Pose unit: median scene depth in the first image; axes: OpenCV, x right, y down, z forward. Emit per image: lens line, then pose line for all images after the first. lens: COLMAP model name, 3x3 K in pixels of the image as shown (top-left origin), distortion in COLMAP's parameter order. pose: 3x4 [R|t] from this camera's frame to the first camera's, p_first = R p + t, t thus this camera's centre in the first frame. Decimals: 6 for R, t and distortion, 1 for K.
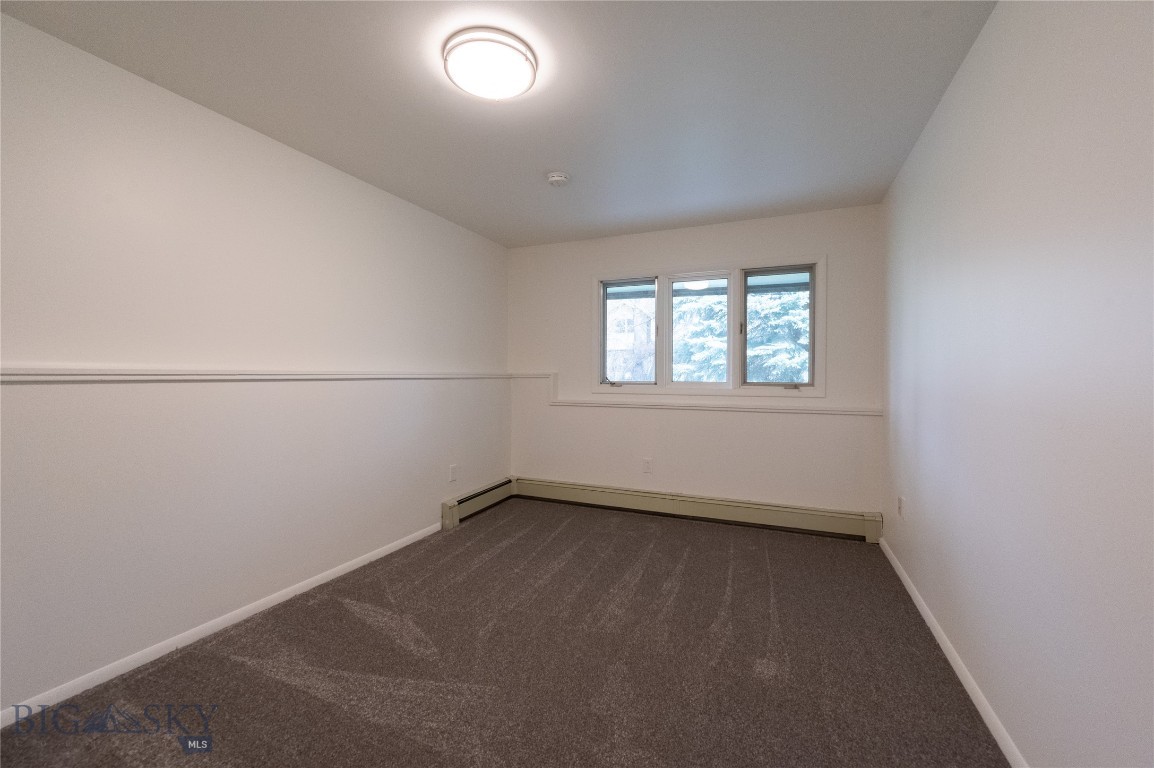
lens RADIAL K [[483.2, 0, 572.8], [0, 483.2, 383.0], [0, 0, 1]] dist [0.002939, 0.001007]
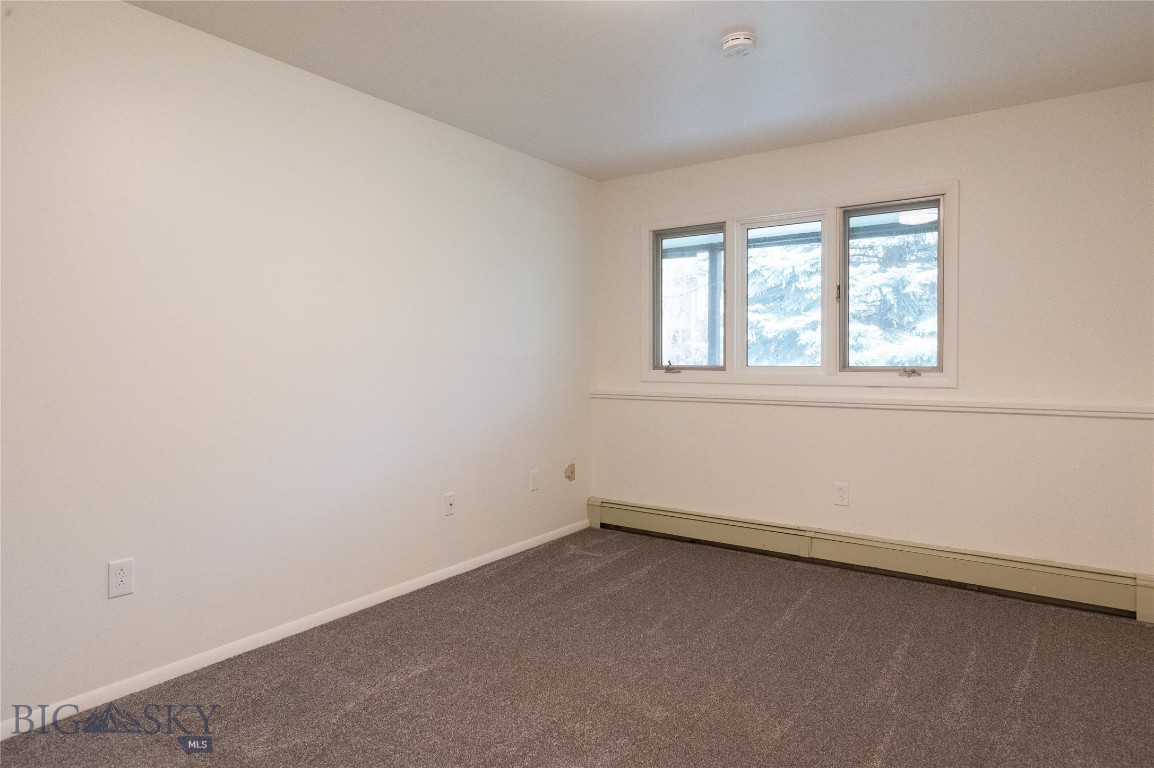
lens RADIAL K [[693.6, 0, 573.1], [0, 693.6, 378.8], [0, 0, 1]] dist [0.016389, -0.000155]
pose [[0.977132, -0.002203, -0.212623, 0.180547], [0.004896, 0.999914, 0.012140, 0.002684], [0.212578, -0.012903, 0.977059, -0.079174]]
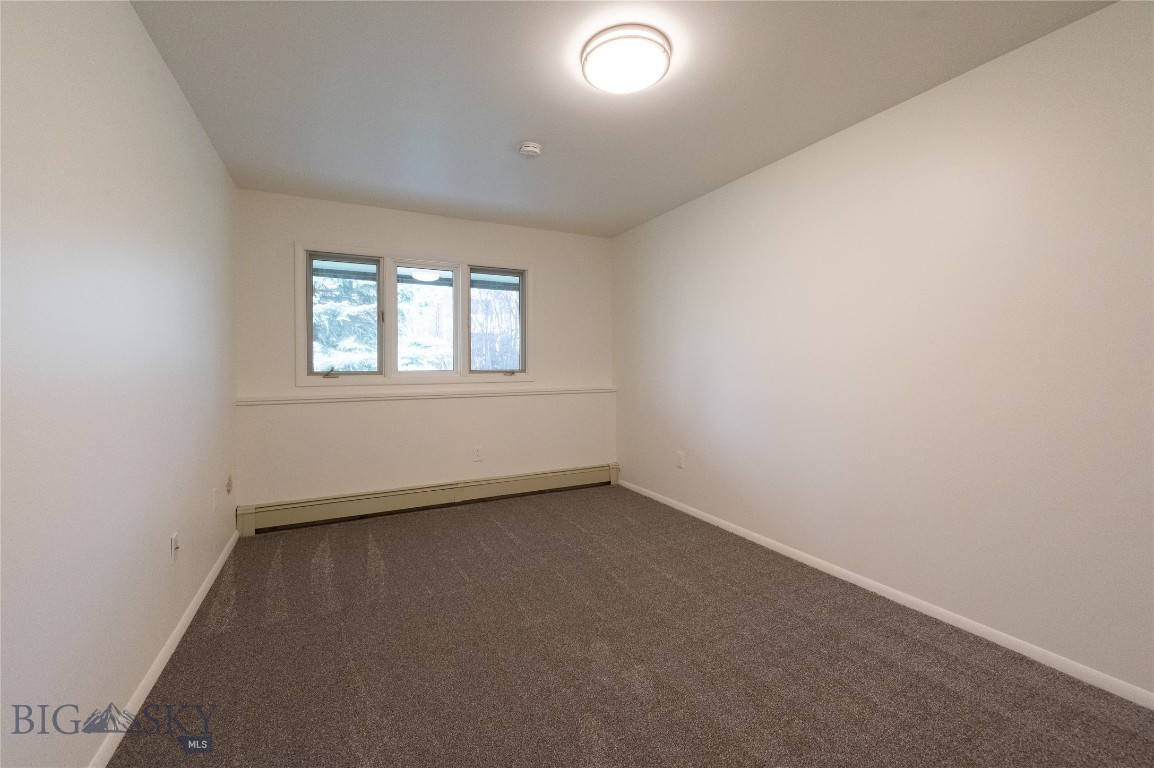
lens RADIAL K [[483.2, 0, 570.8], [0, 483.2, 376.7], [0, 0, 1]] dist [0.002939, 0.001007]
pose [[0.634942, -0.029909, 0.771981, -0.328101], [0.022995, 0.999539, 0.019813, -0.002881], [-0.772218, 0.005172, 0.635337, 0.142839]]
